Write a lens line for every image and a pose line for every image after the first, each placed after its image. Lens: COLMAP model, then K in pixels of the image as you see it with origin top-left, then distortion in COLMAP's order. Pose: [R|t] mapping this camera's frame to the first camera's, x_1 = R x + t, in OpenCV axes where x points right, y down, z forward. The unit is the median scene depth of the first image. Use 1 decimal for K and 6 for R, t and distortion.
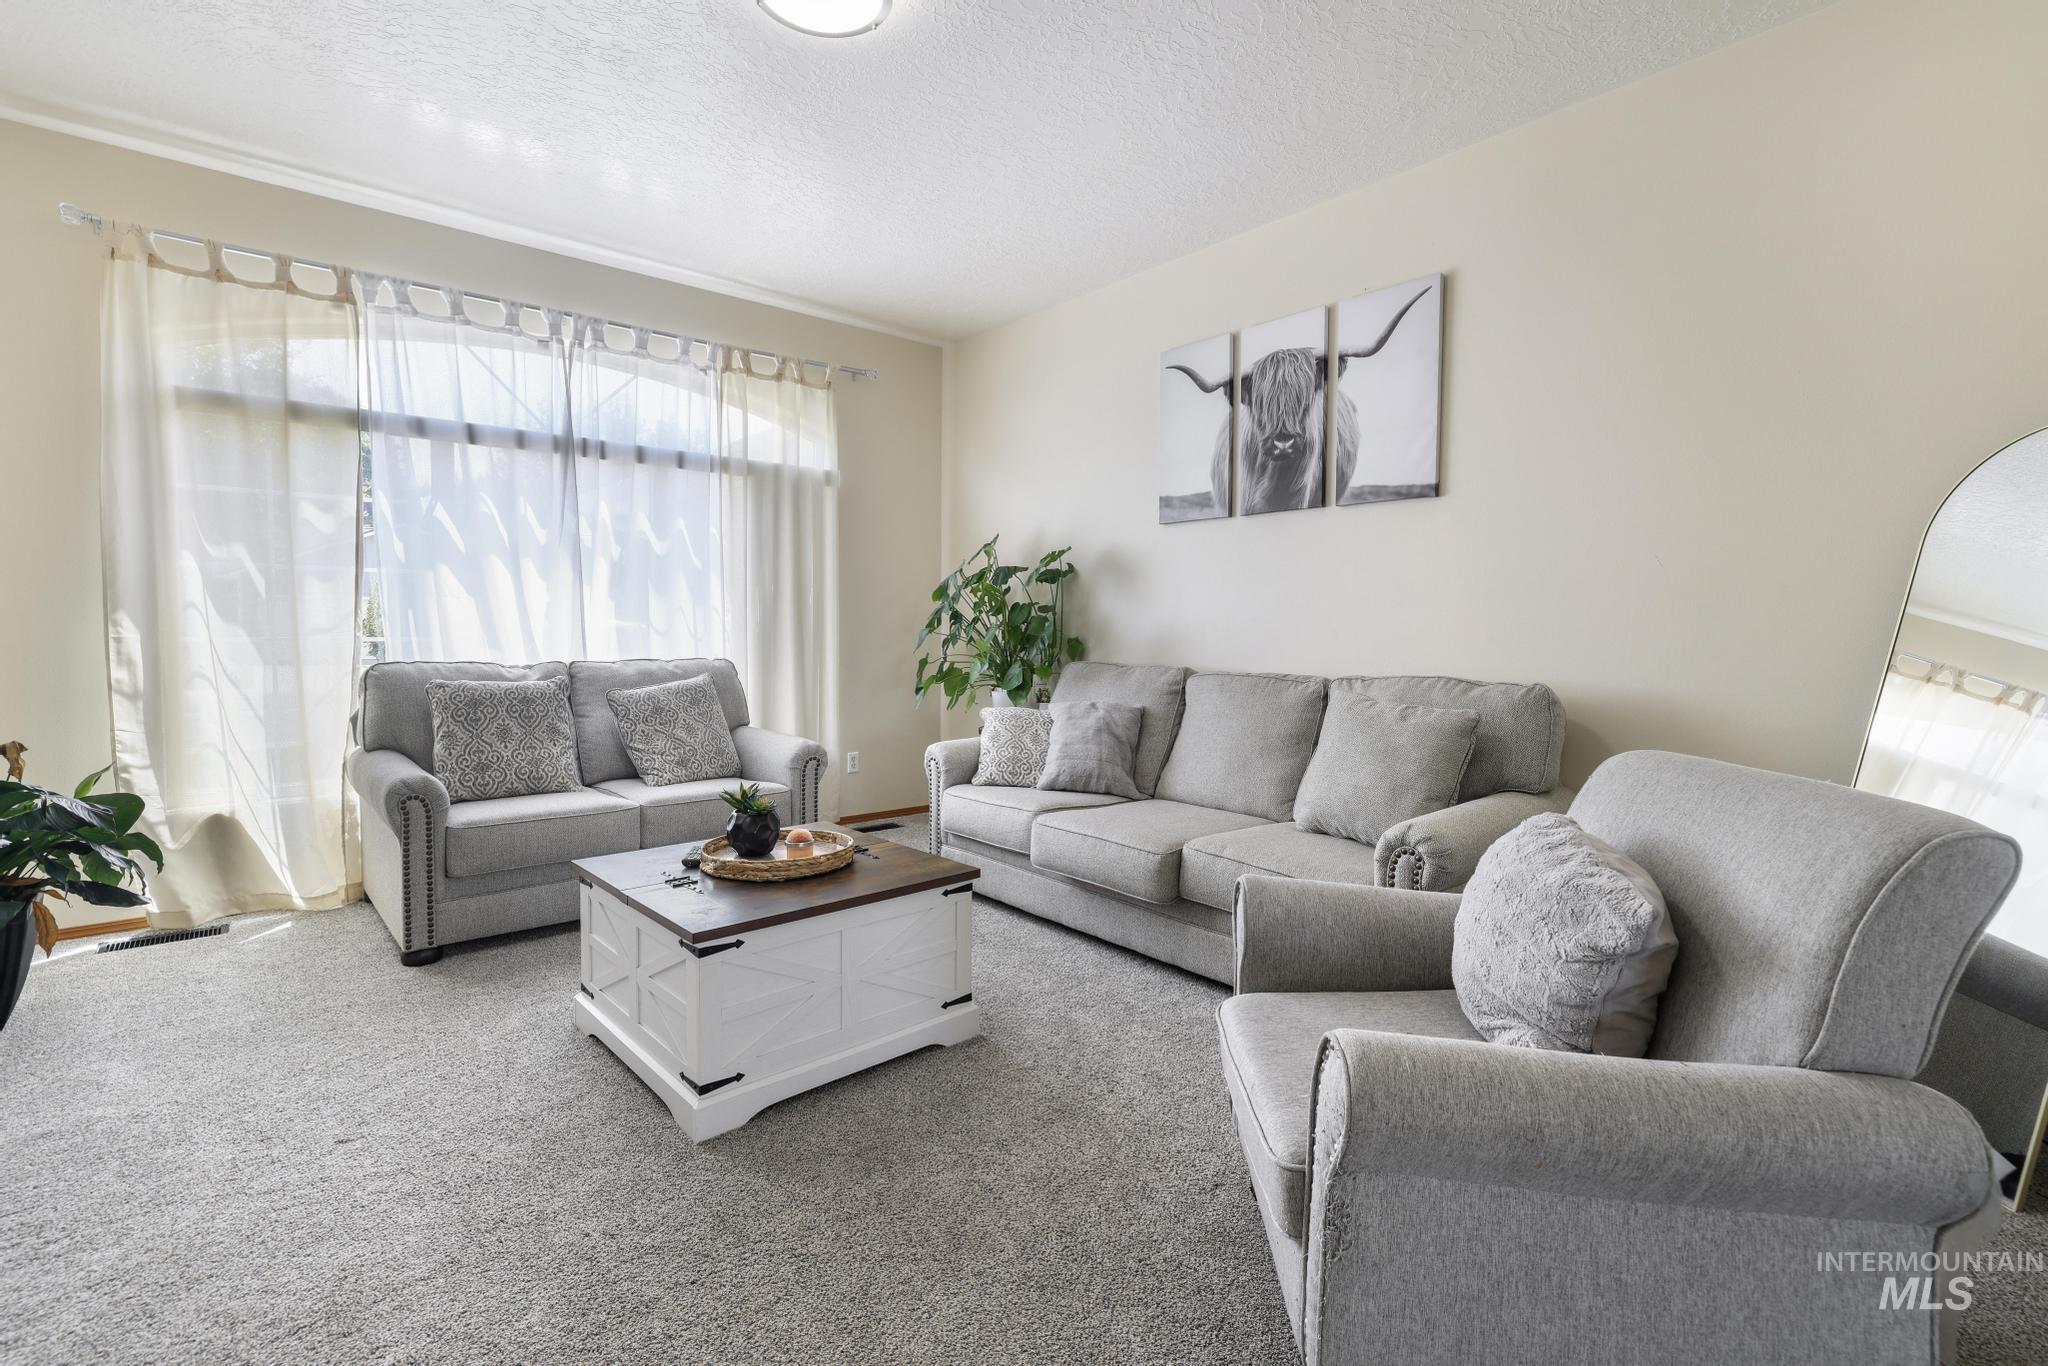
lens RADIAL K [[934.2, 0, 990.9], [0, 934.2, 670.6], [0, 0, 1]] dist [0.000573, -0.000426]
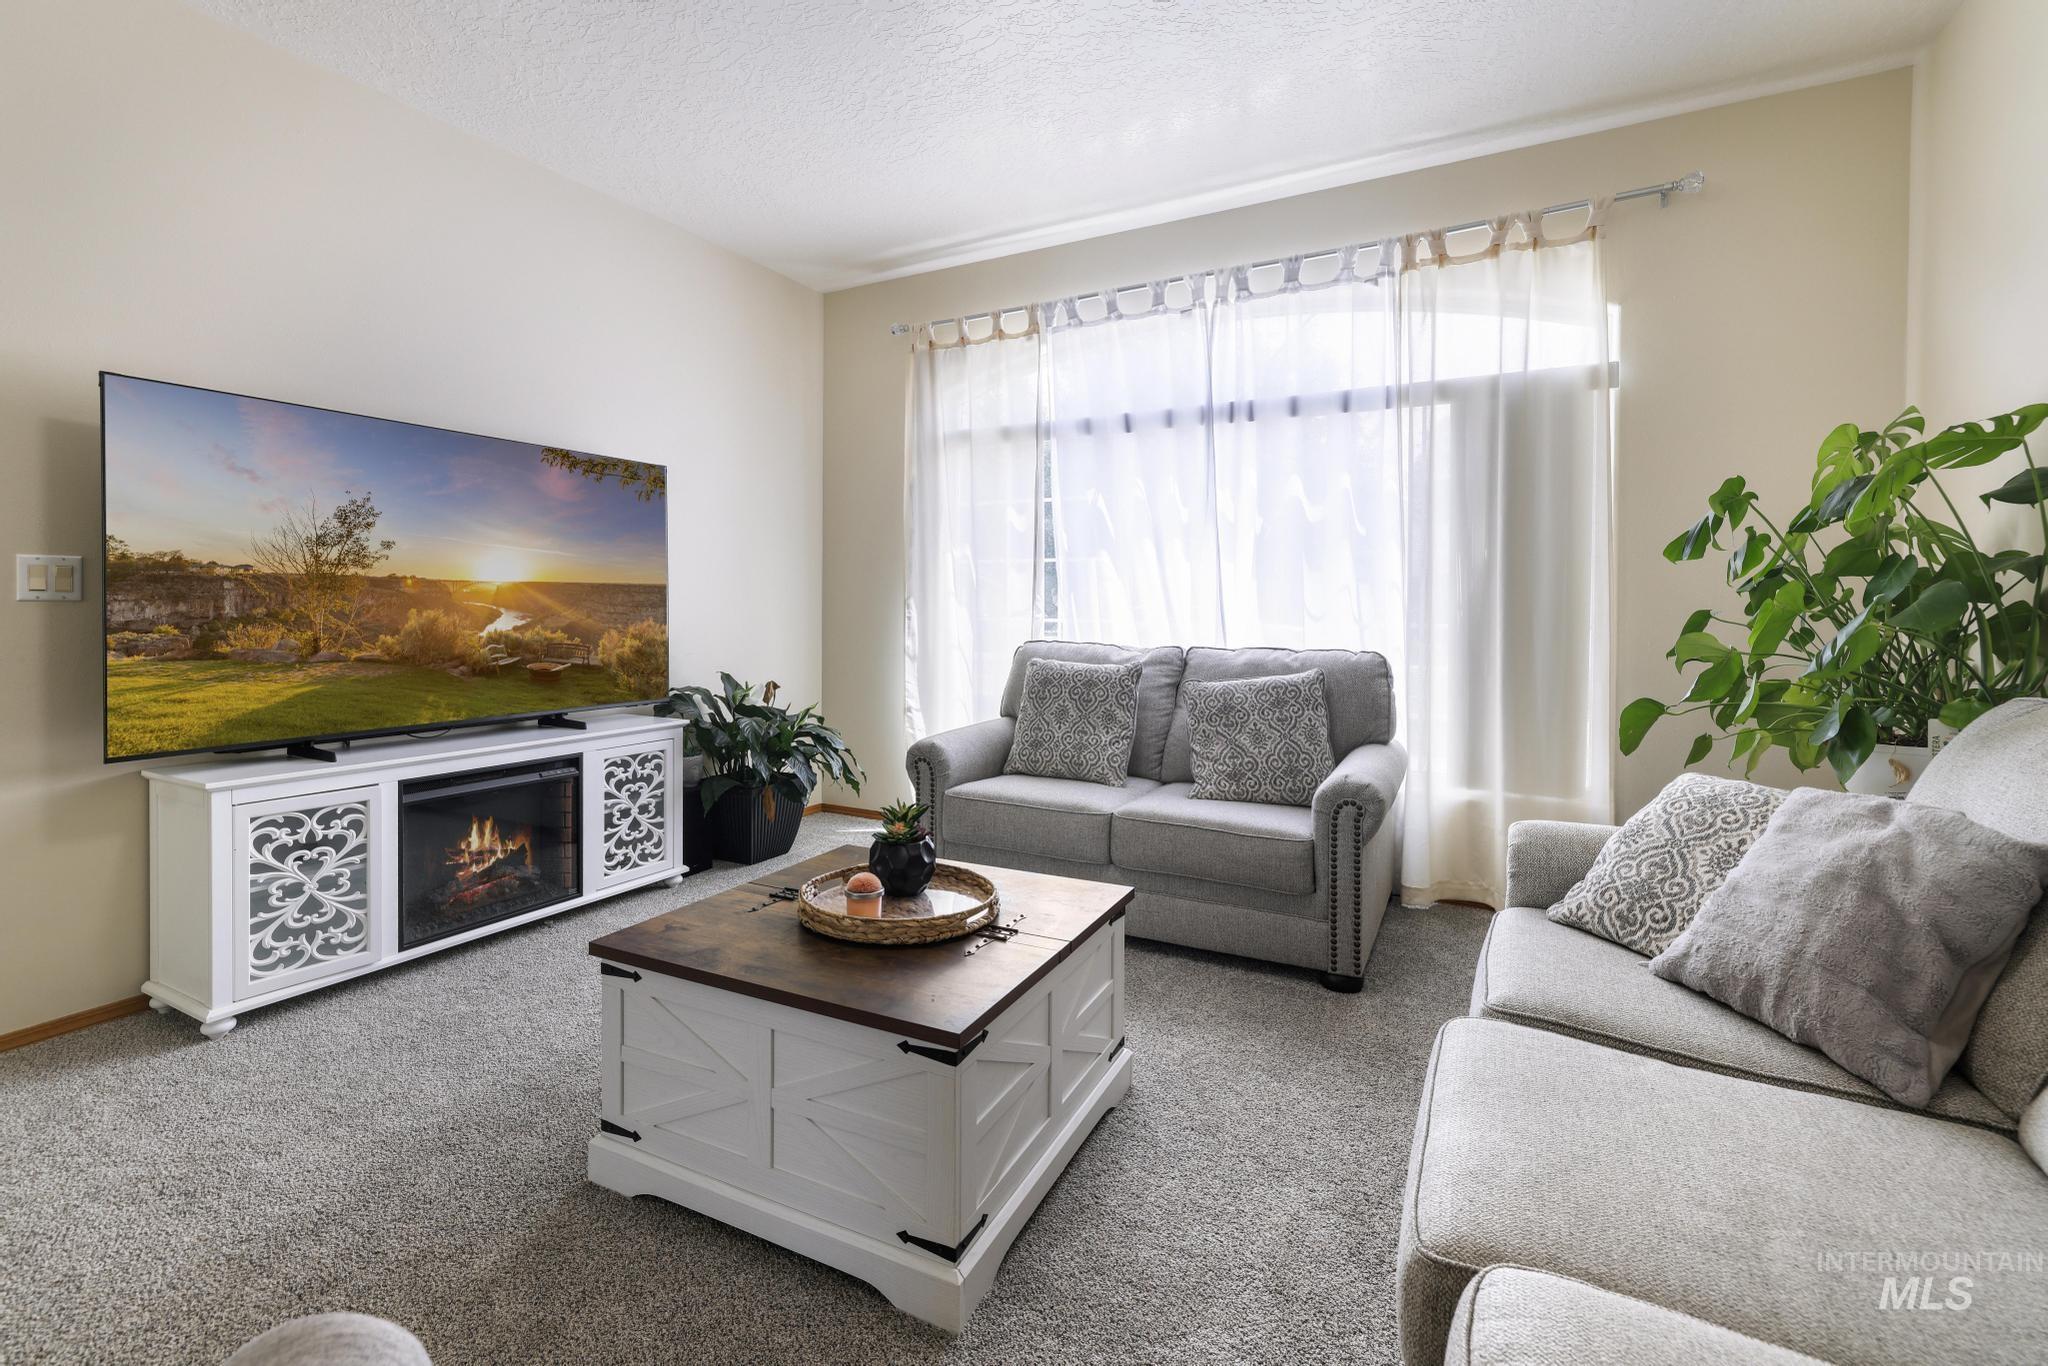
lens RADIAL K [[893.9, 0, 1019.8], [0, 893.9, 623.4], [0, 0, 1]] dist [0.001029, -0.000160]
pose [[0.368642, 0.012408, -0.929489, 0.335126], [-0.047283, 0.998867, -0.005418, -0.021868], [0.928368, 0.045946, 0.368811, 0.557921]]
